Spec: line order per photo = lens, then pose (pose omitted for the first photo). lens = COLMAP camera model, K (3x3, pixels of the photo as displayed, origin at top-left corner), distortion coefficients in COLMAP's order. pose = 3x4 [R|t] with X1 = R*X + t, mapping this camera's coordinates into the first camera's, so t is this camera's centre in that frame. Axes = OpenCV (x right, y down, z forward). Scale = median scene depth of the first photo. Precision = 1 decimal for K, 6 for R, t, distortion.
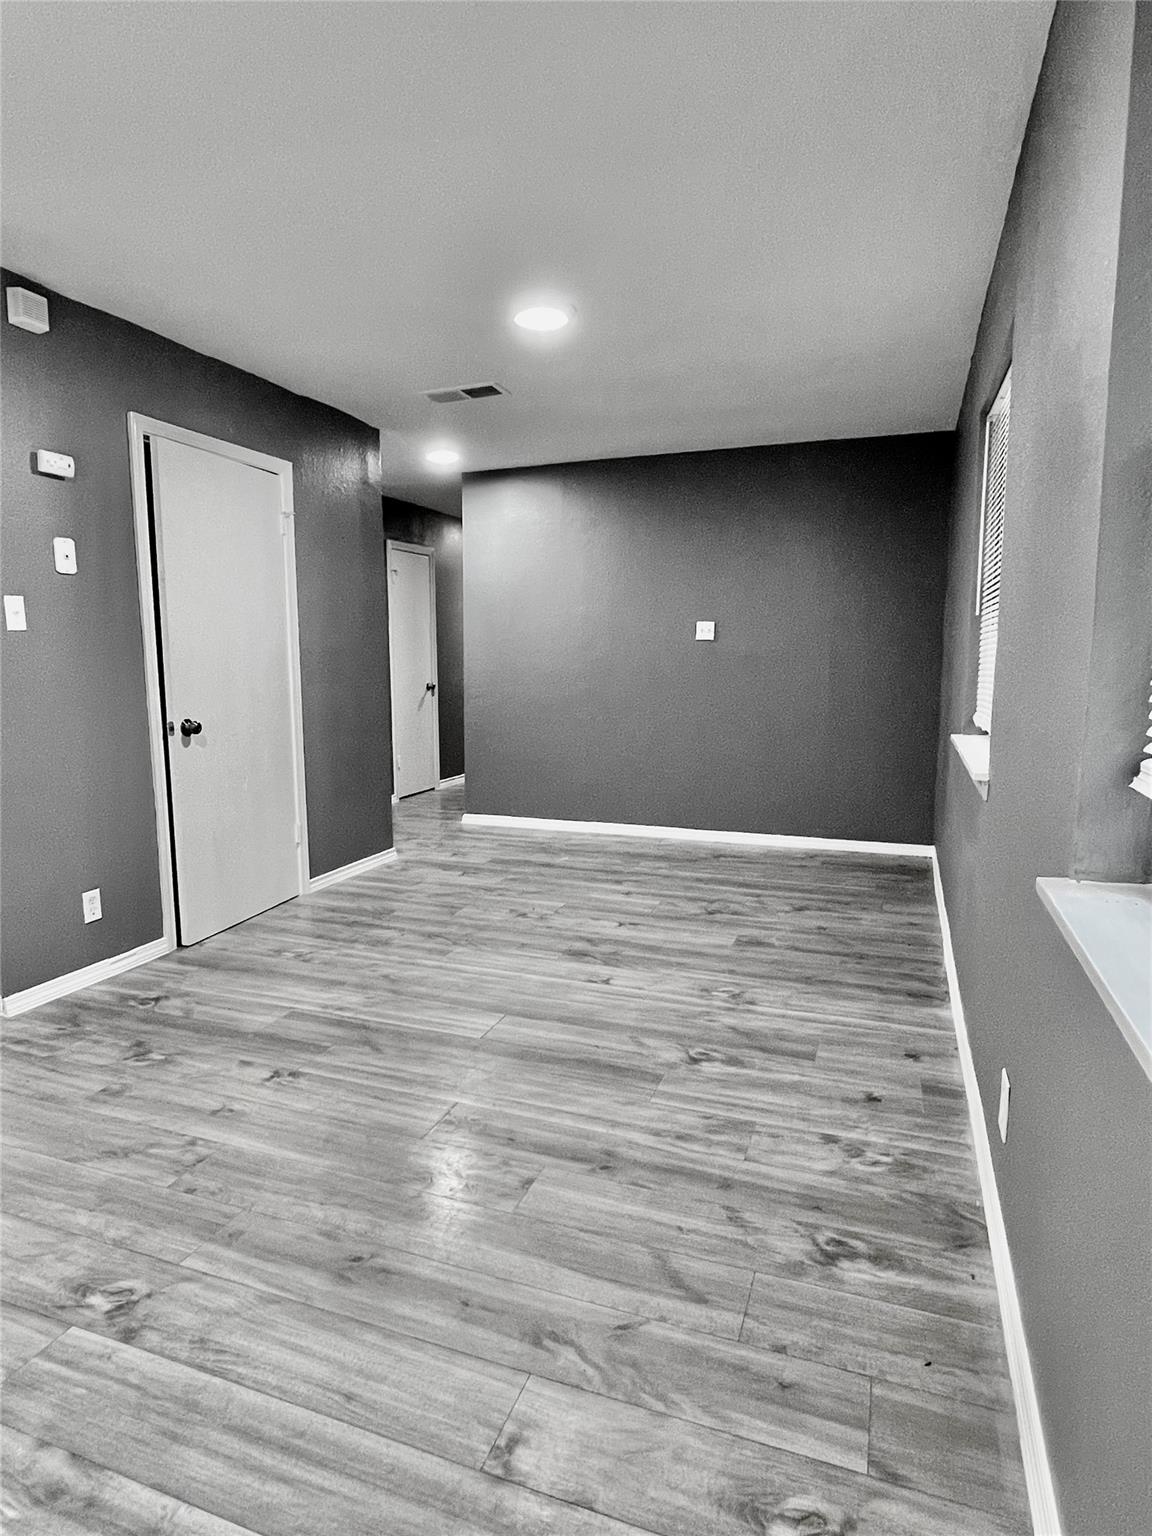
lens RADIAL K [[886.4, 0, 553.1], [0, 886.4, 743.1], [0, 0, 1]] dist [0.000264, 0.000048]
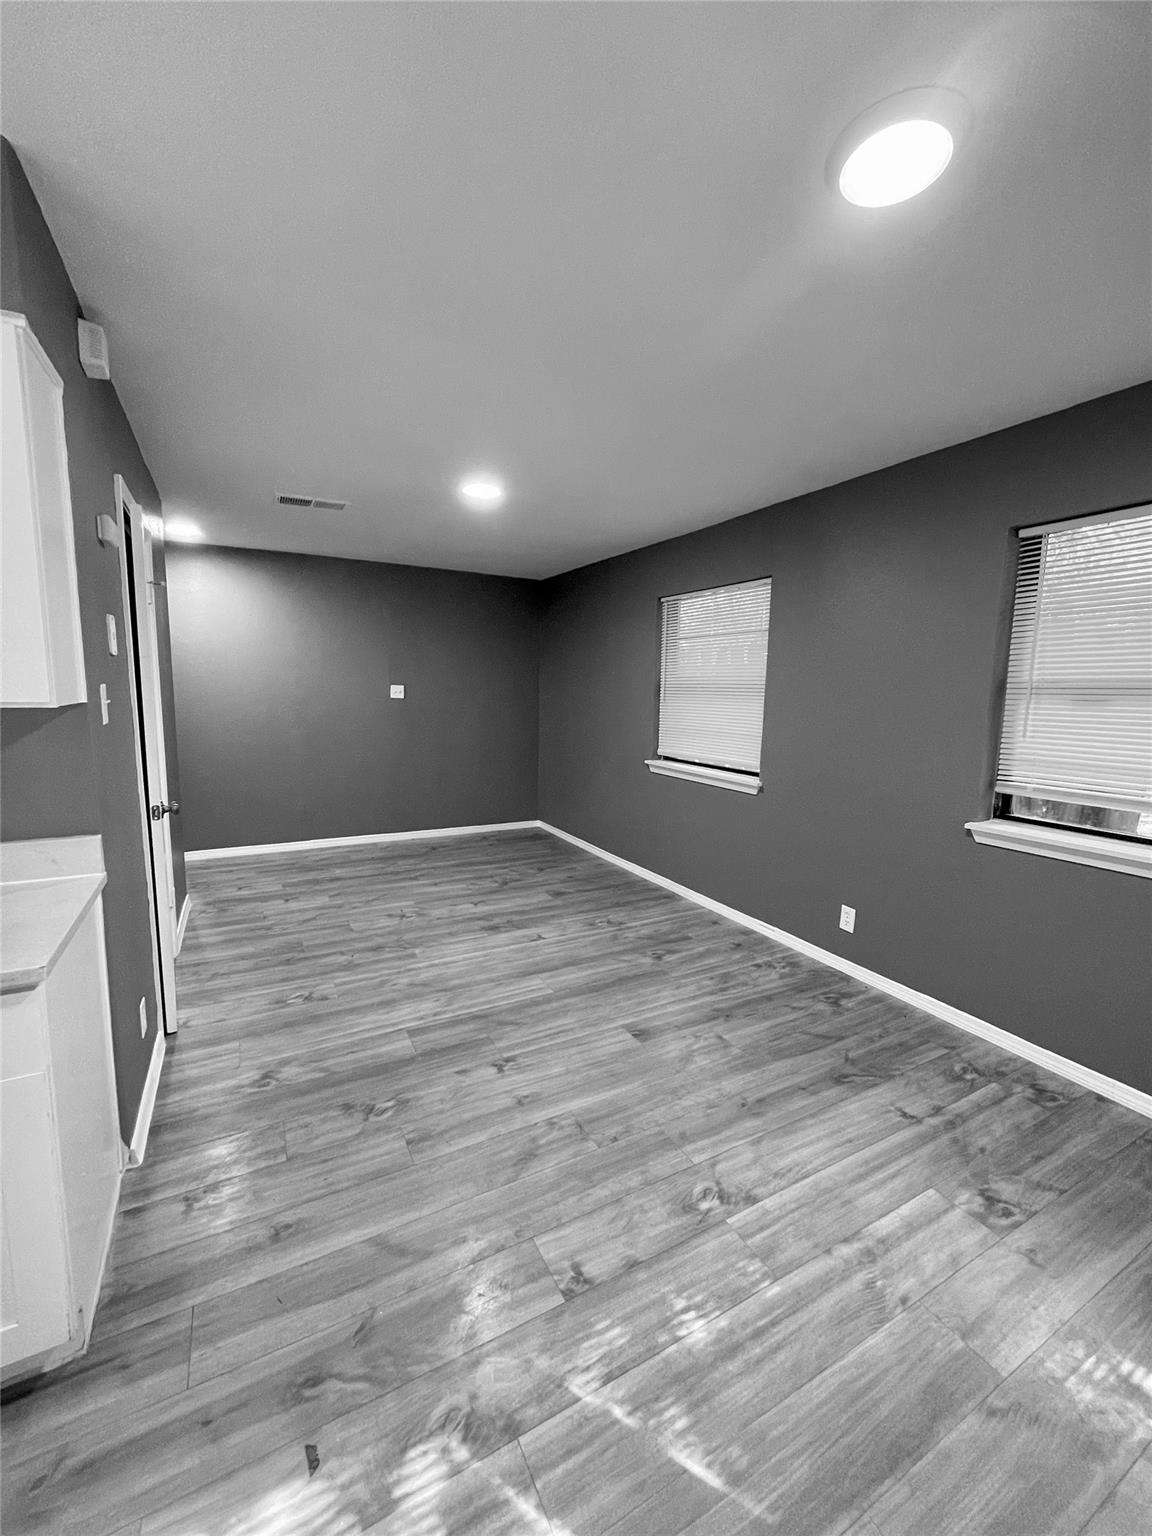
lens RADIAL K [[627.3, 0, 571.3], [0, 627.3, 763.5], [0, 0, 1]] dist [-0.000021, -0.000857]
pose [[0.649057, -0.076132, 0.756921, -0.742965], [0.054285, 0.997078, 0.053739, -0.093786], [-0.758801, 0.006210, 0.651293, 0.256501]]
